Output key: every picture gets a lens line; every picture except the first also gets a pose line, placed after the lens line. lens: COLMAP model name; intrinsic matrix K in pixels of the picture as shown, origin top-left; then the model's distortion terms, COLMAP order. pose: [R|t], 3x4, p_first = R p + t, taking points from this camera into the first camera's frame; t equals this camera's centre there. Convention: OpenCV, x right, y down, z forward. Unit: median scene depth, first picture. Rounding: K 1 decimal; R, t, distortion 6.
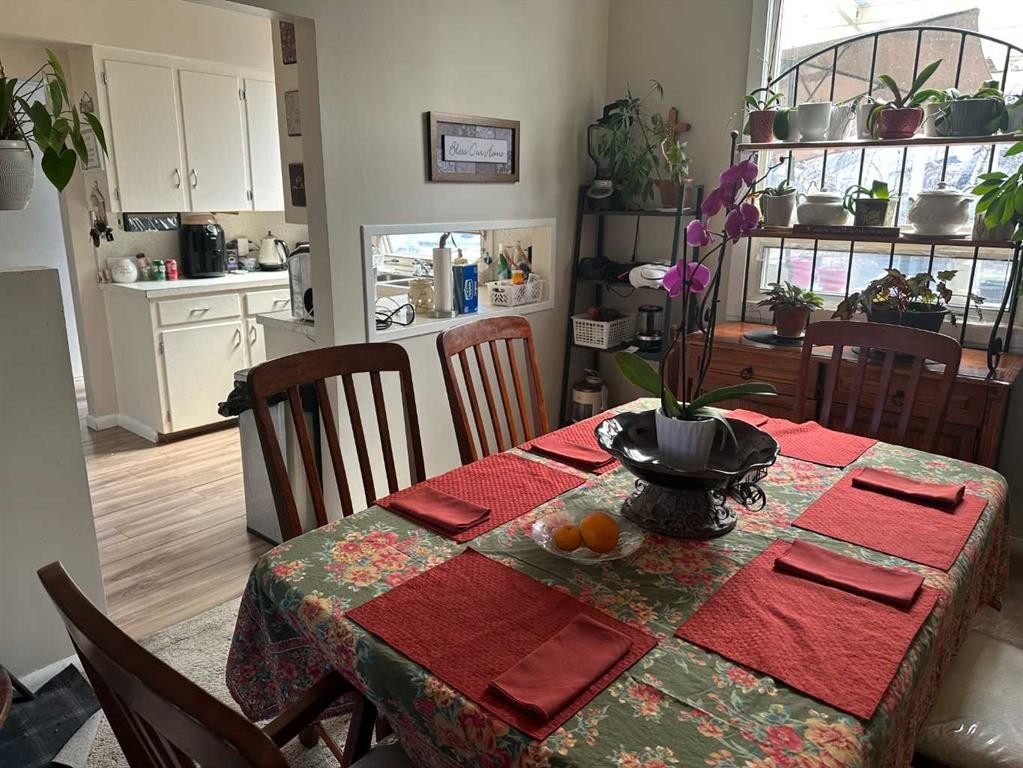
lens RADIAL K [[729.3, 0, 512.5], [0, 729.3, 384.4], [0, 0, 1]] dist [-0.026865, -0.001189]
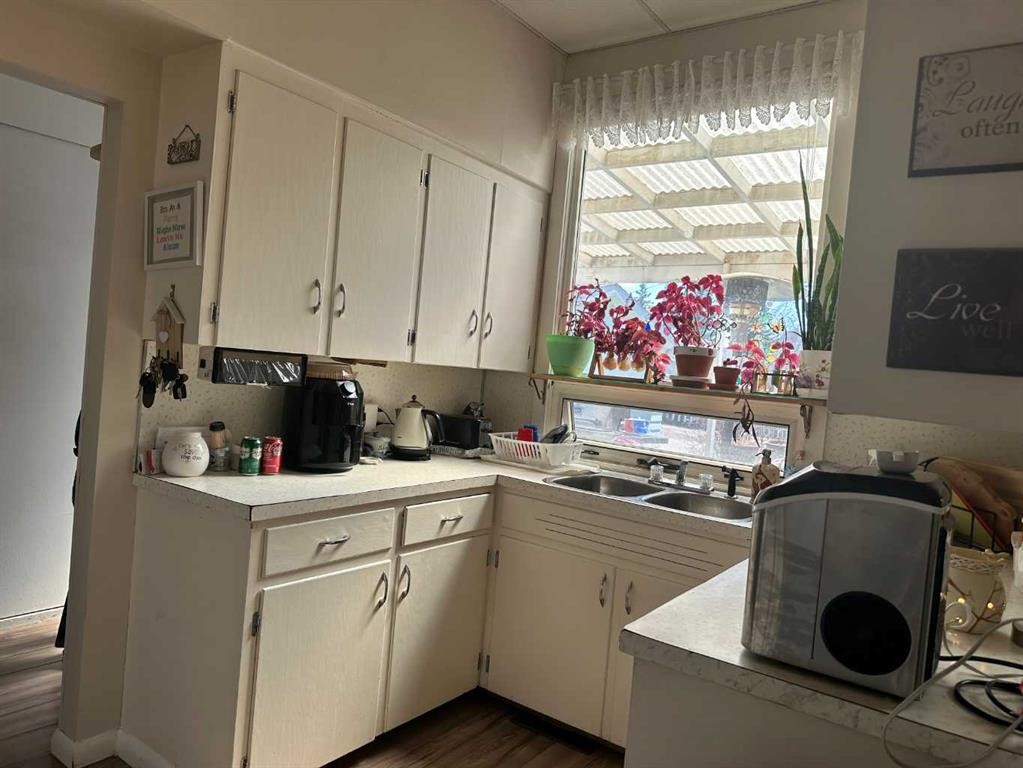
lens RADIAL K [[698.5, 0, 509.2], [0, 698.5, 374.2], [0, 0, 1]] dist [-0.016965, -0.004854]
pose [[0.993232, 0.074218, 0.089336, -0.348776], [-0.051370, 0.970585, -0.235215, -0.104741], [-0.104165, 0.229034, 0.967829, 0.464694]]
